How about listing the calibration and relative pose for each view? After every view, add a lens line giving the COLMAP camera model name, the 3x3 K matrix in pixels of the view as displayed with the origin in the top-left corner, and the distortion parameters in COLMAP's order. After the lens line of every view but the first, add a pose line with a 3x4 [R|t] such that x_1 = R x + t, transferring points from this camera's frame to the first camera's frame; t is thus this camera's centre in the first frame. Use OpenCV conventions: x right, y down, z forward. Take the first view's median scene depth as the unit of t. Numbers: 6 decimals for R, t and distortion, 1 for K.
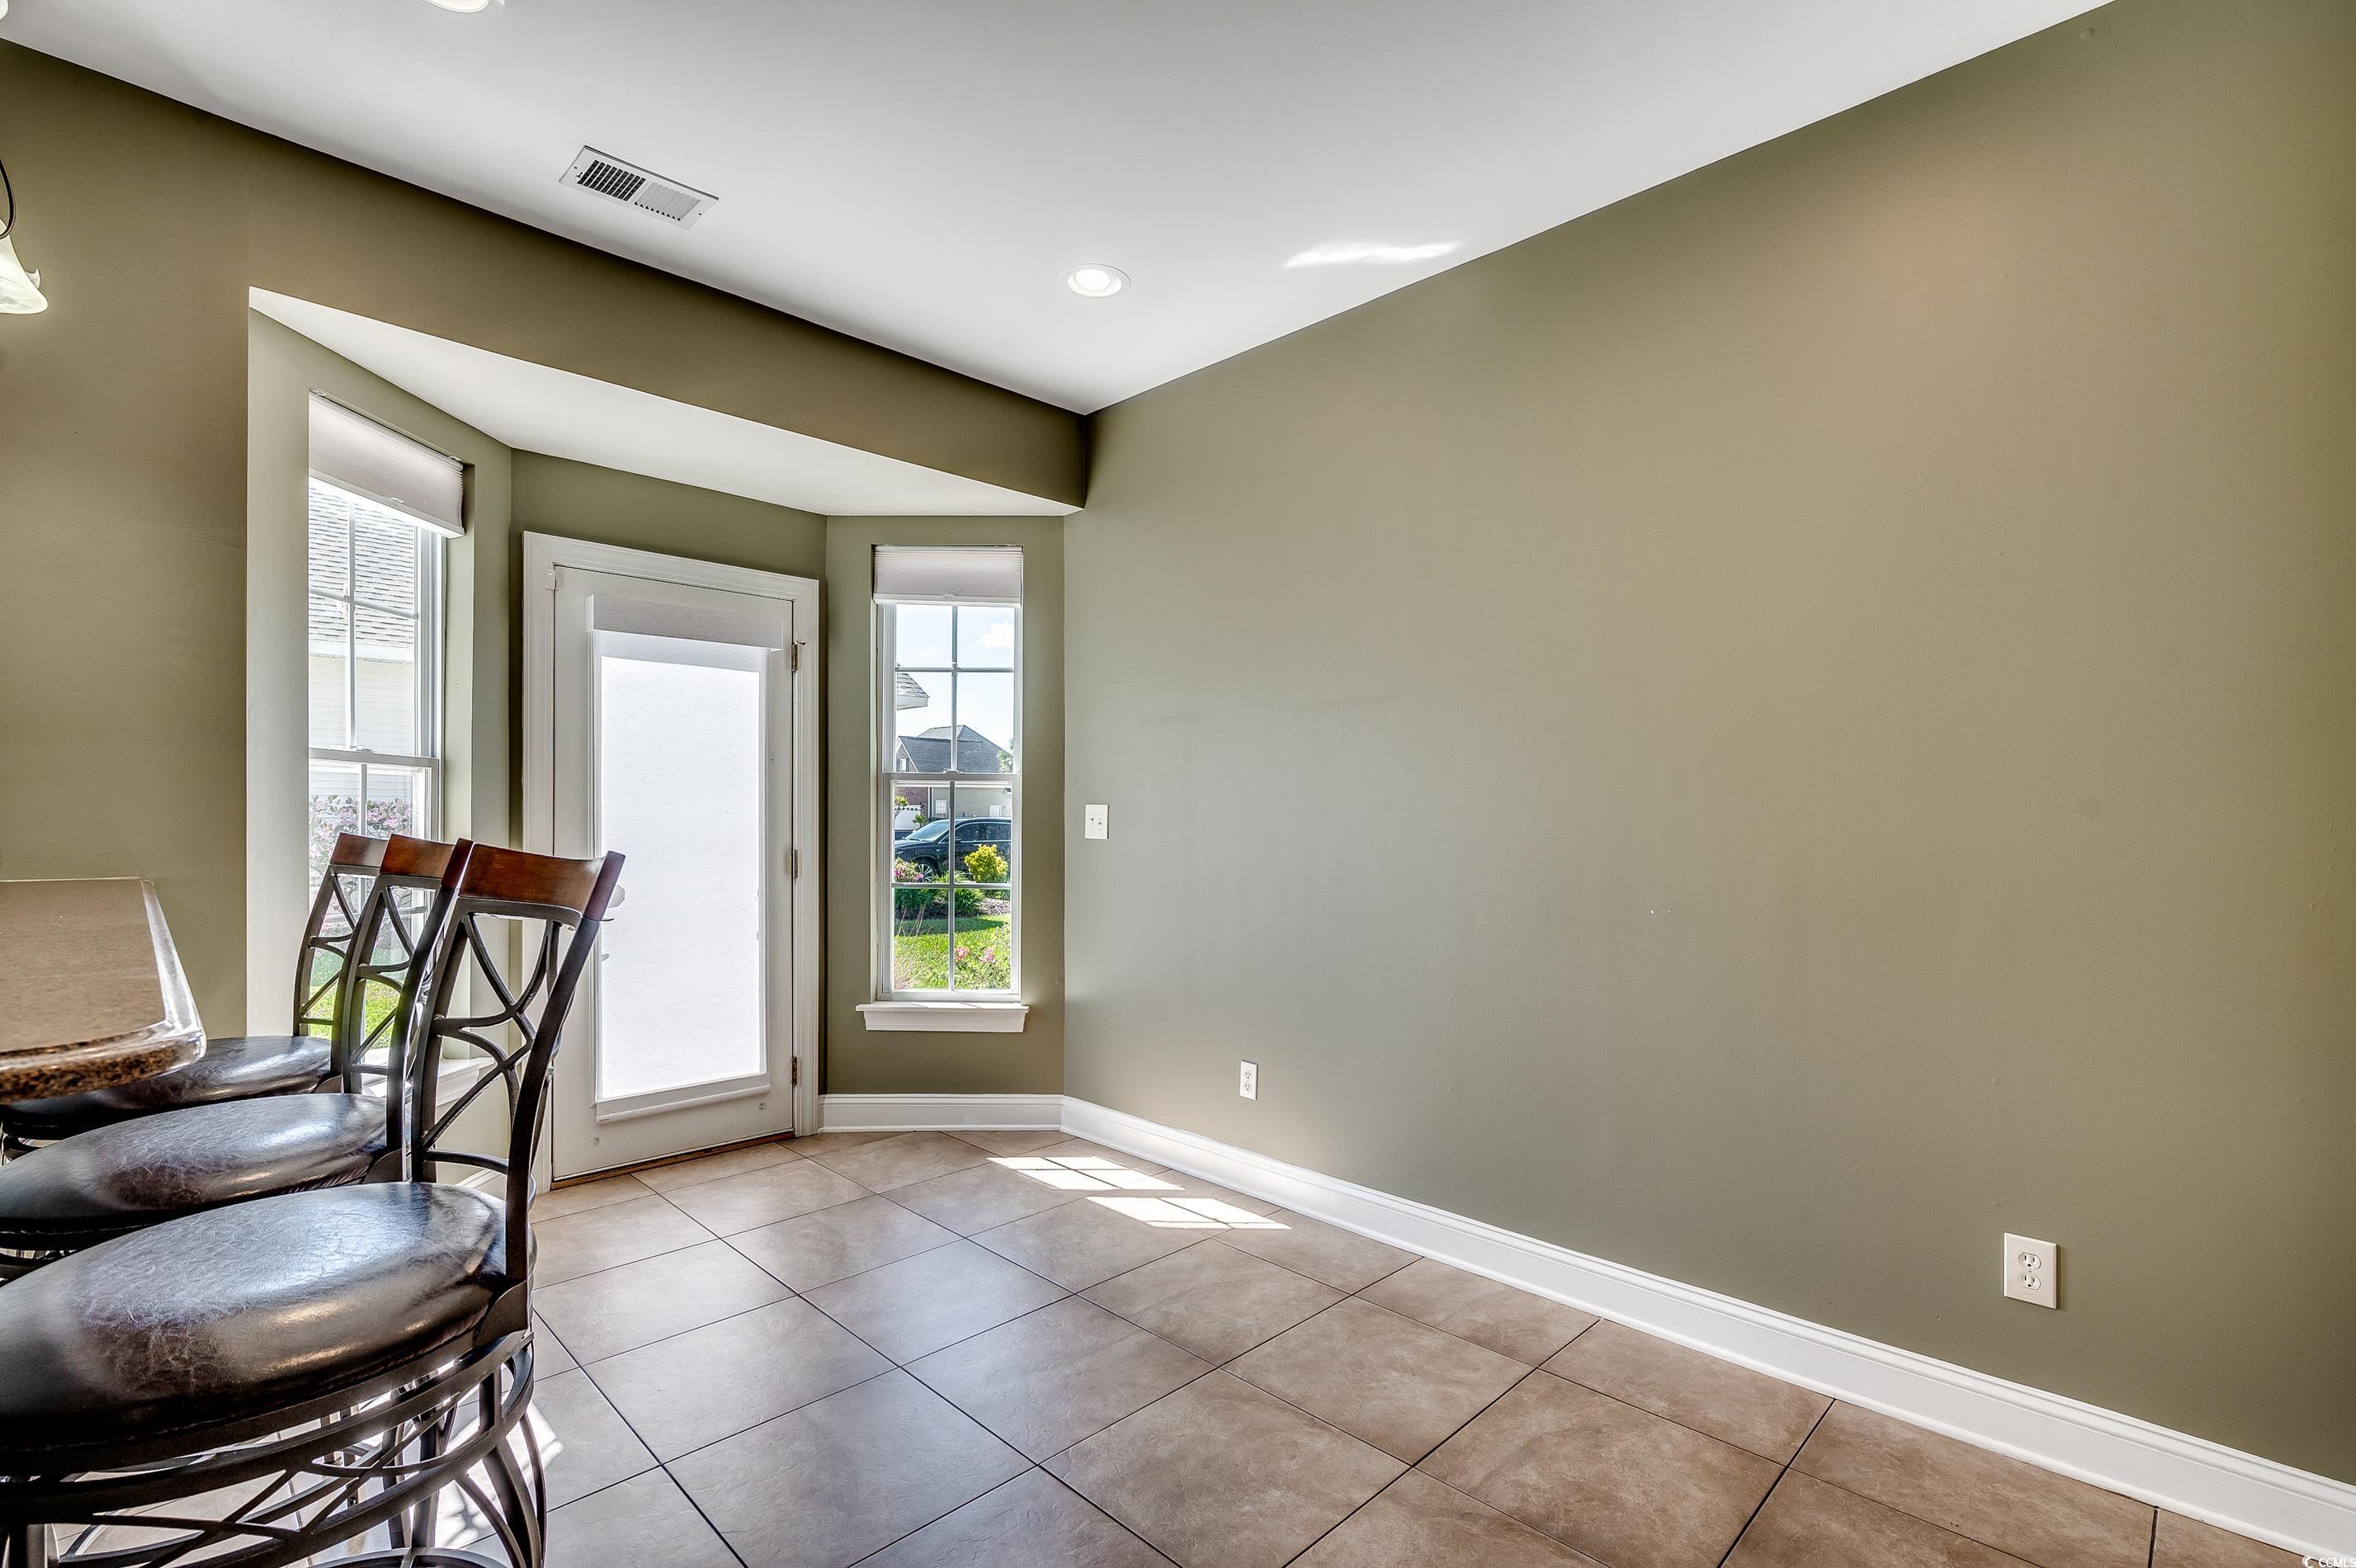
lens RADIAL K [[1061.5, 0, 1184.3], [0, 1061.5, 813.4], [0, 0, 1]] dist [-0.000988, 0.000851]
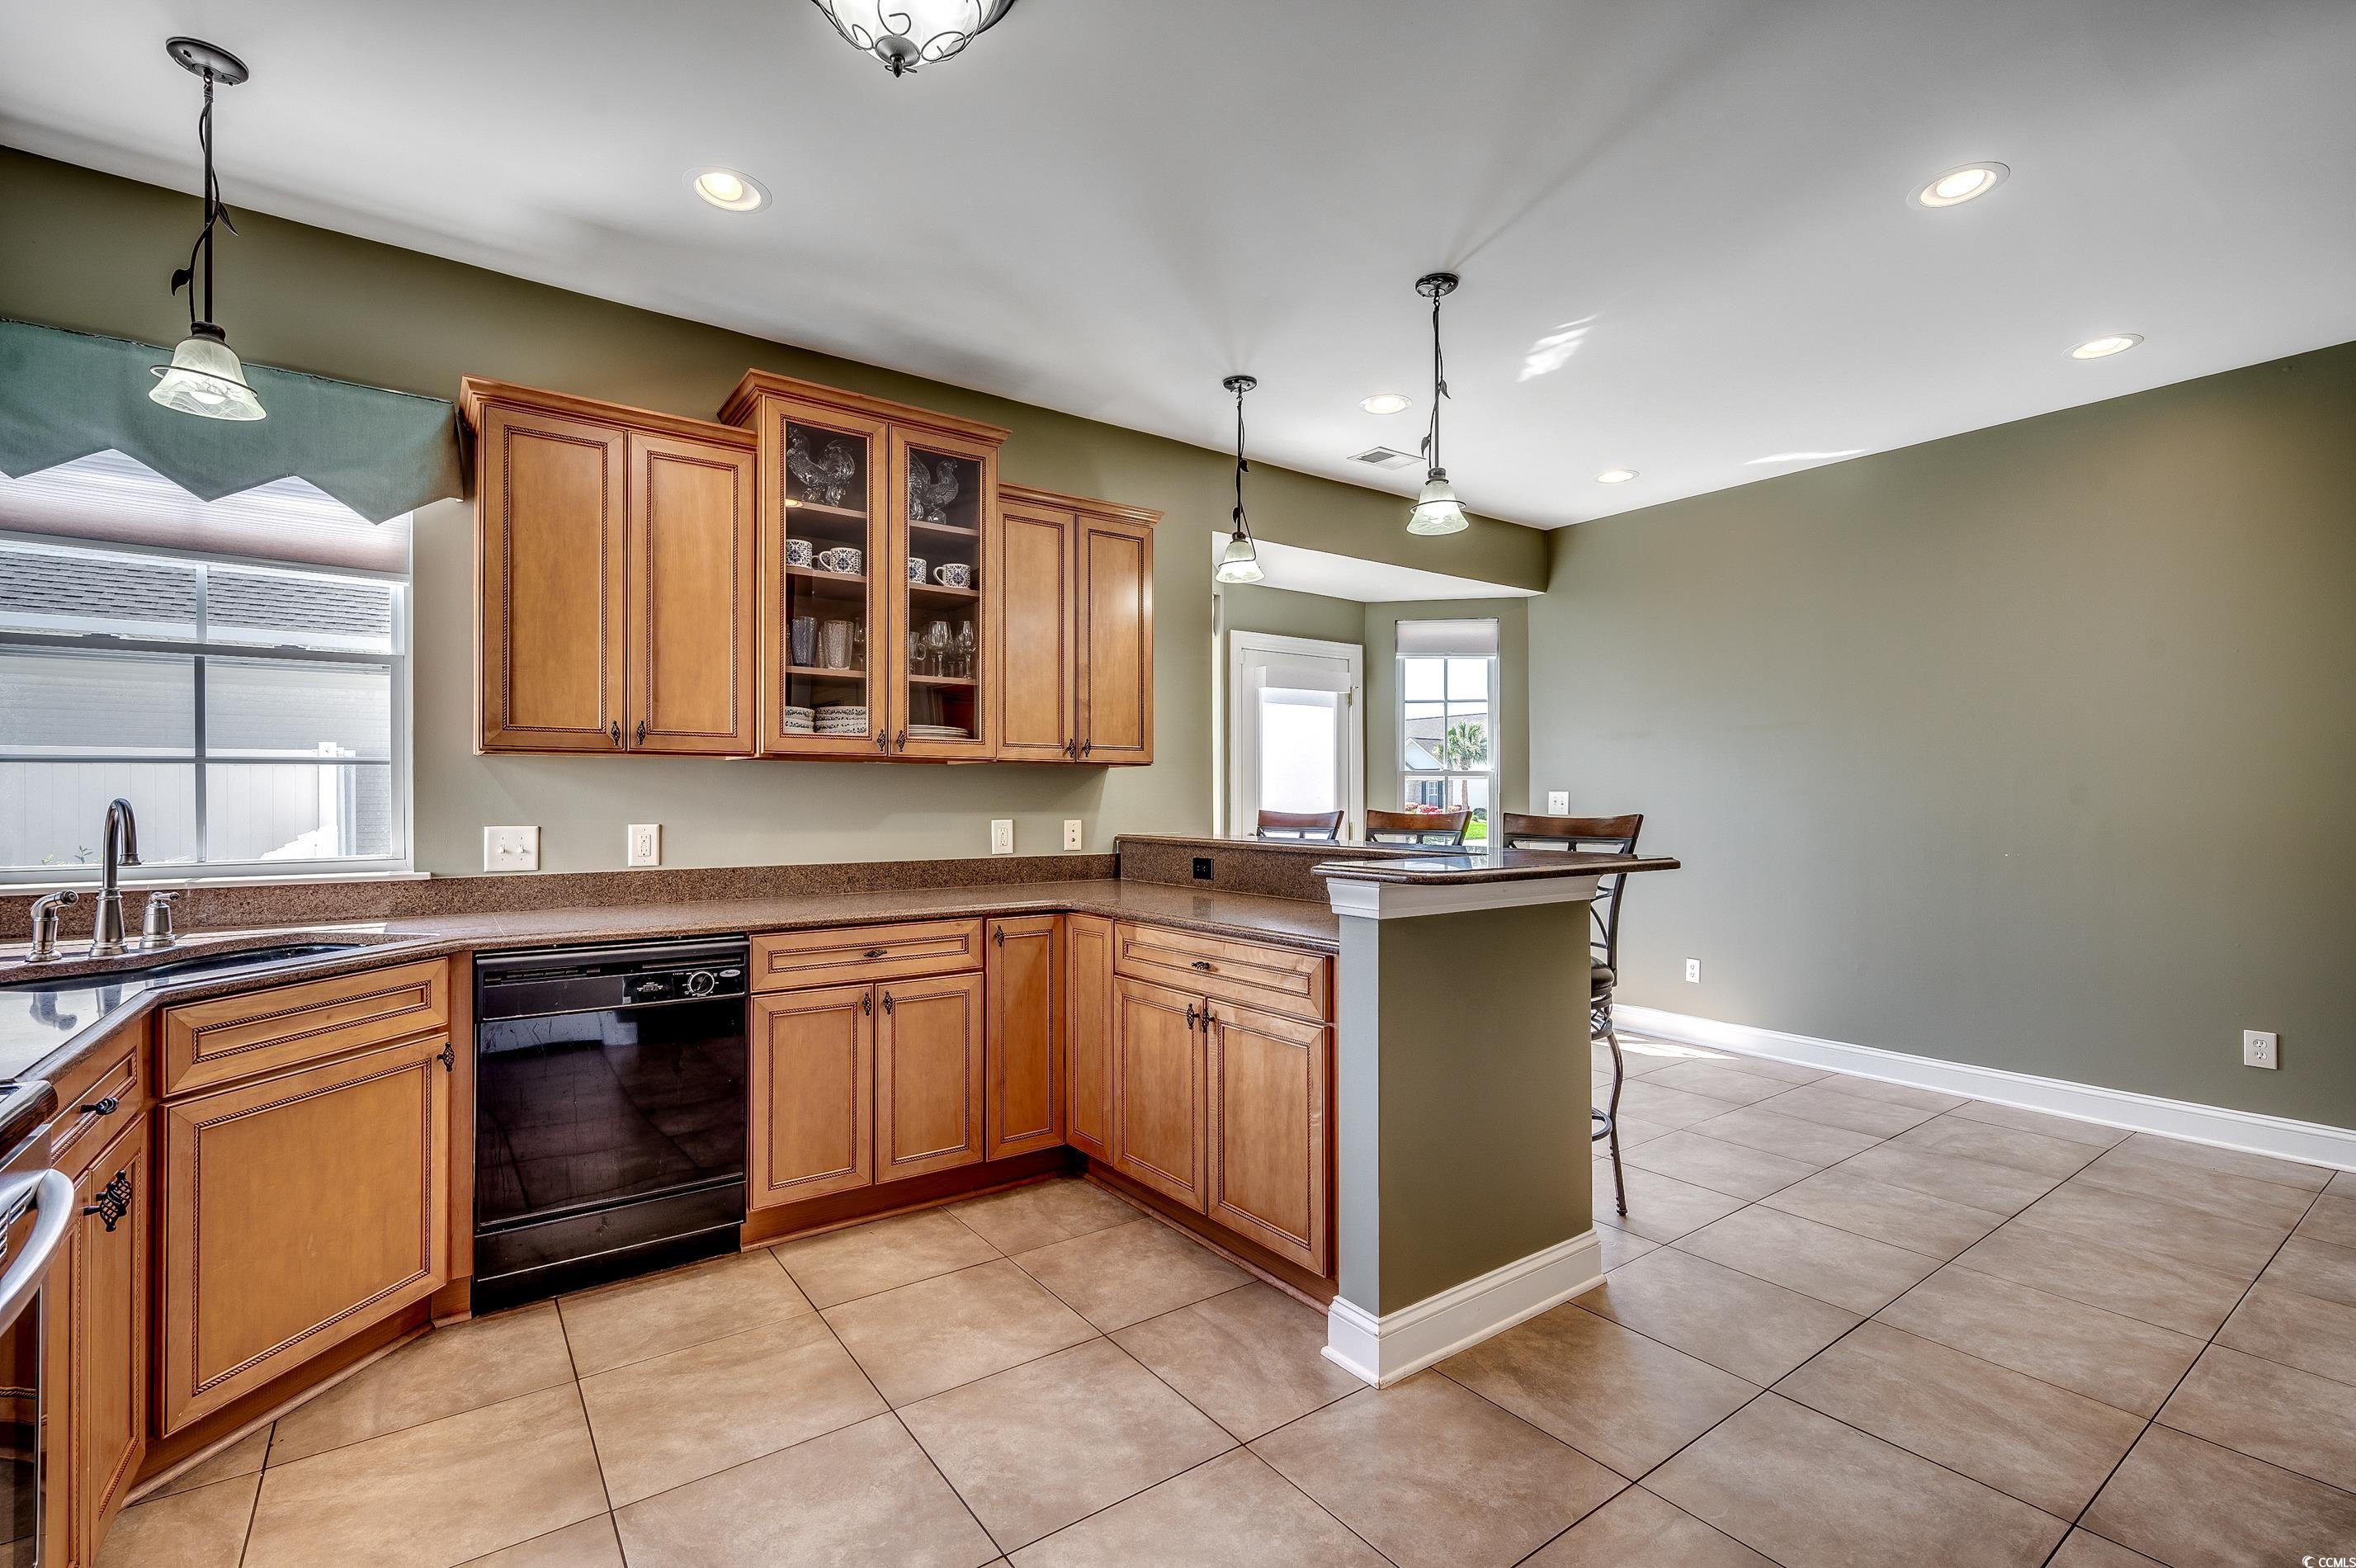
lens RADIAL K [[1042.7, 0, 1180.9], [0, 1042.7, 794.0], [0, 0, 1]] dist [-0.001473, 0.000041]
pose [[0.987238, -0.004756, -0.159182, -0.417987], [0.004295, 0.999986, -0.003237, -0.003284], [0.159195, 0.002512, 0.987244, -0.595126]]
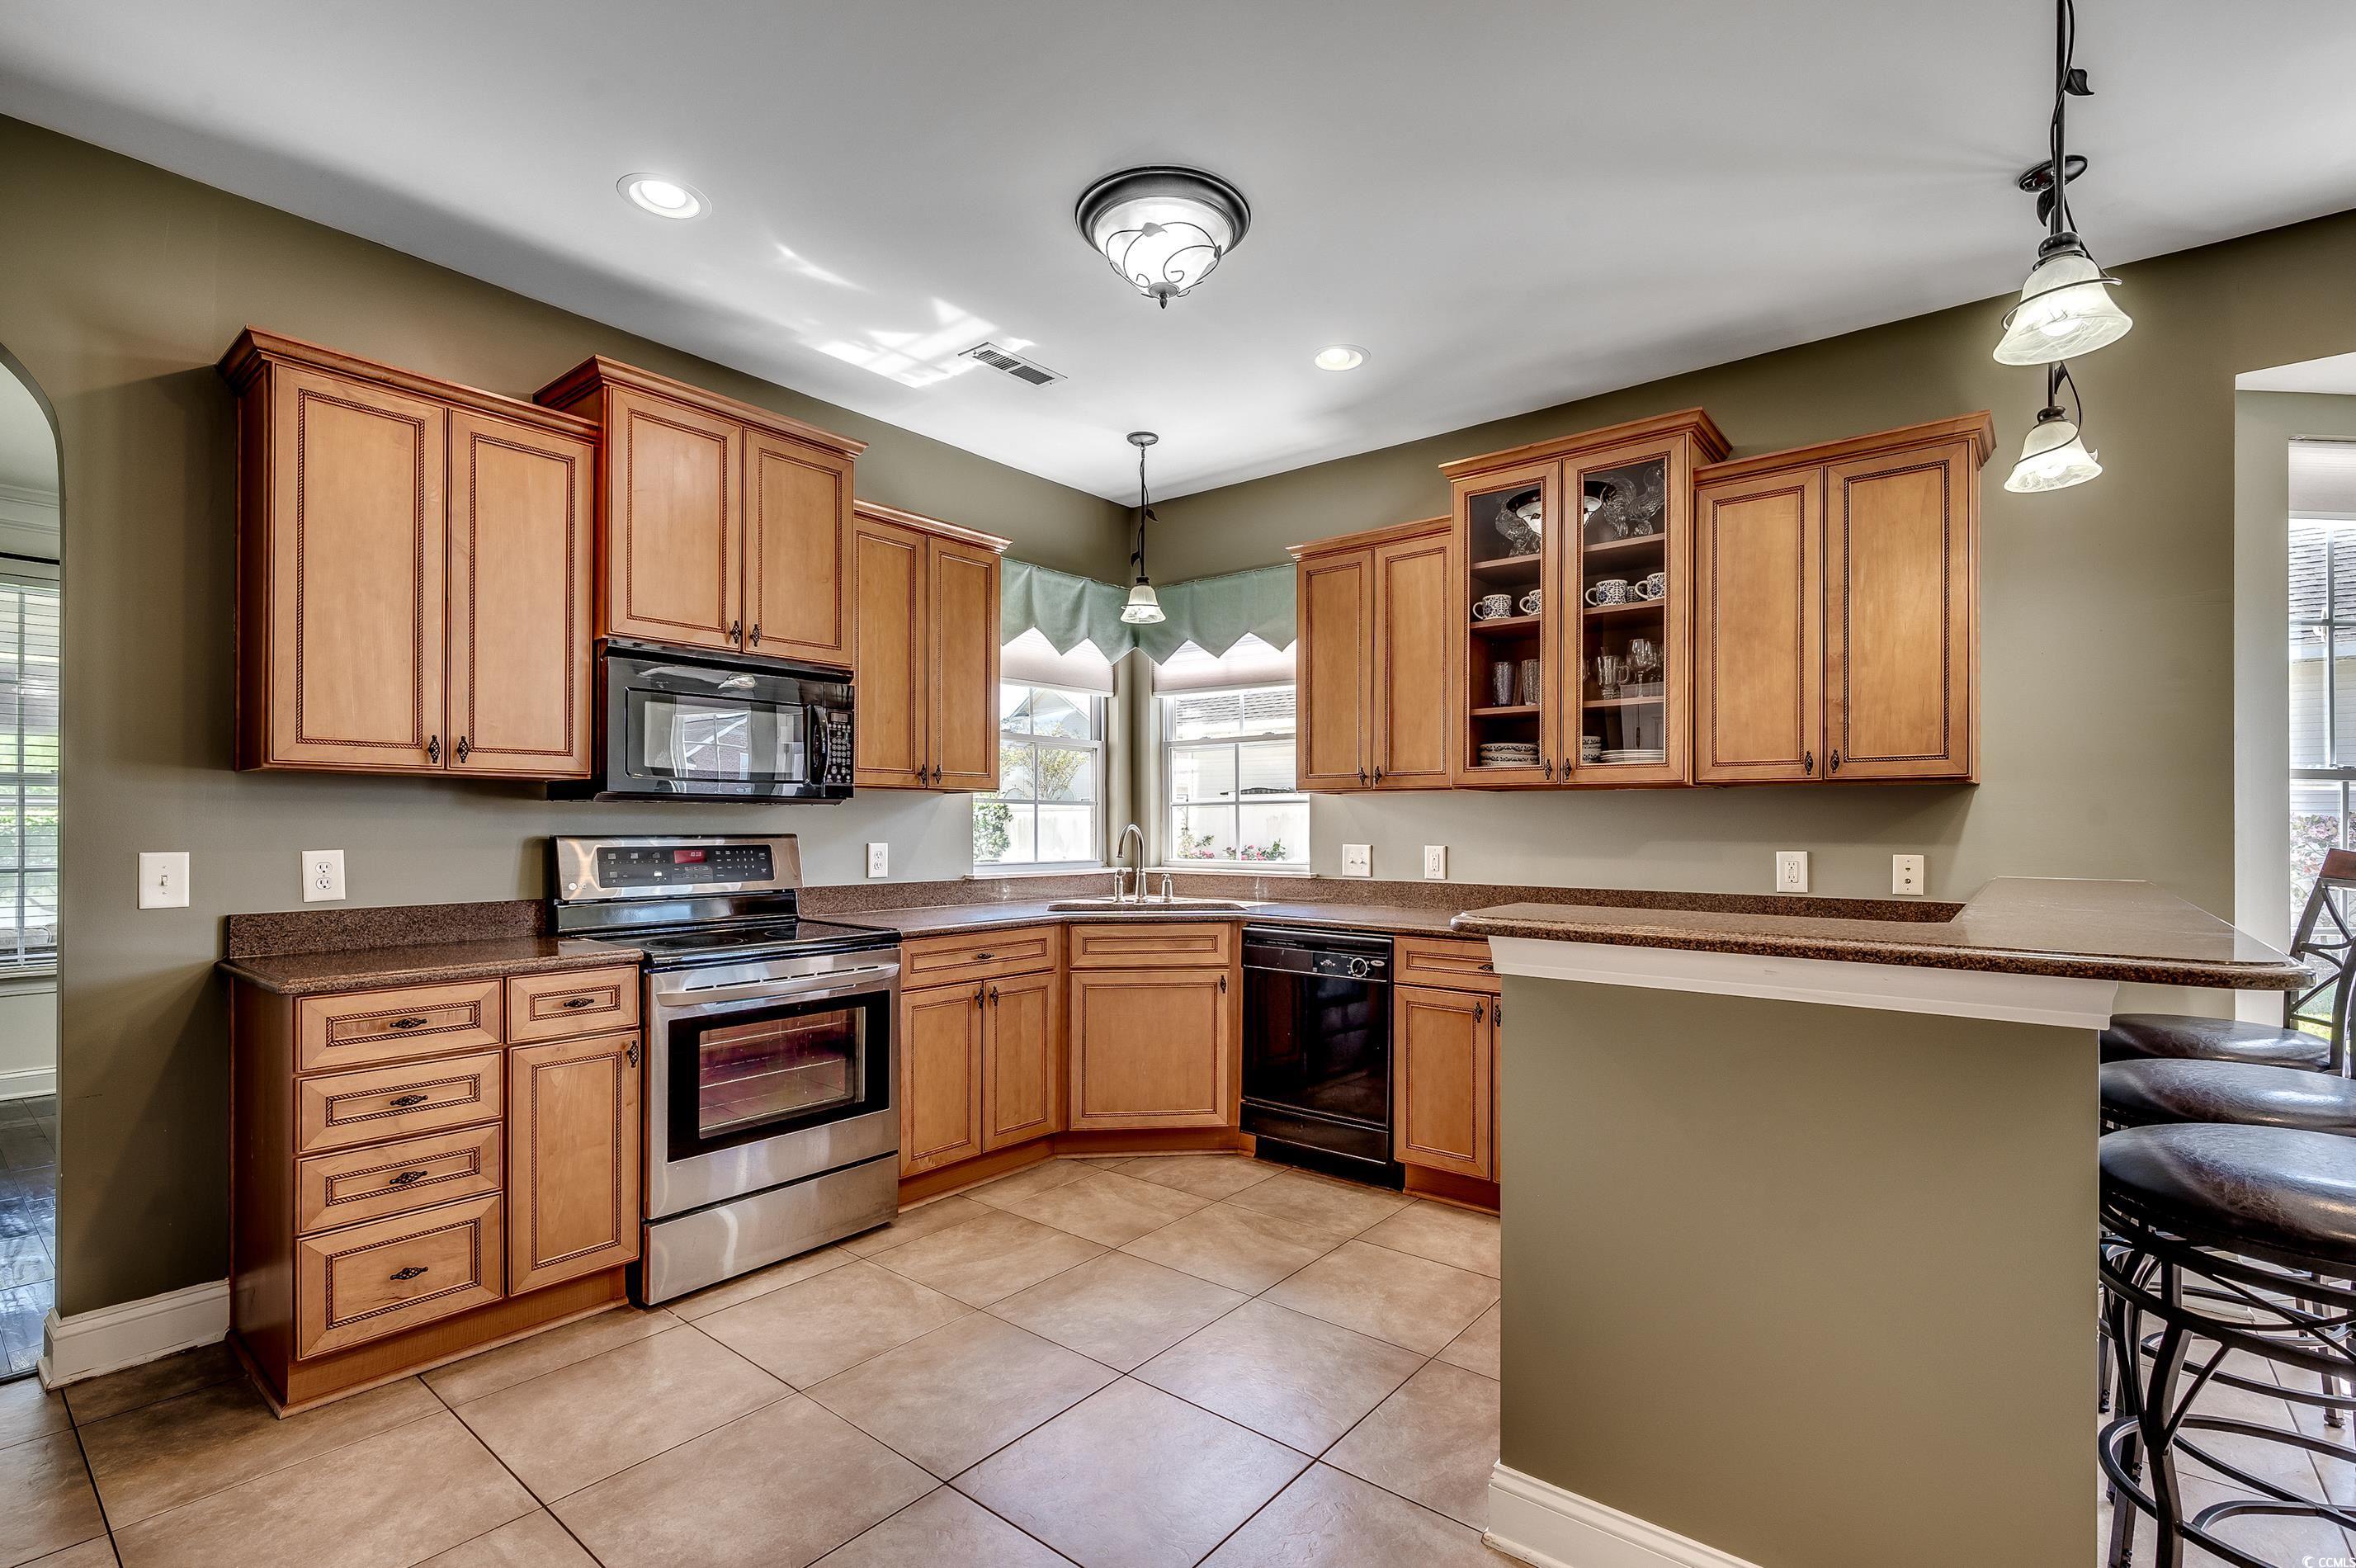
lens RADIAL K [[1061.5, 0, 1198.1], [0, 1061.5, 828.3], [0, 0, 1]] dist [-0.000988, 0.000851]
pose [[0.107820, -0.001060, -0.994170, 0.095300], [-0.001348, 0.999998, -0.001212, 0.000641], [0.994169, 0.001471, 0.107819, -0.162150]]
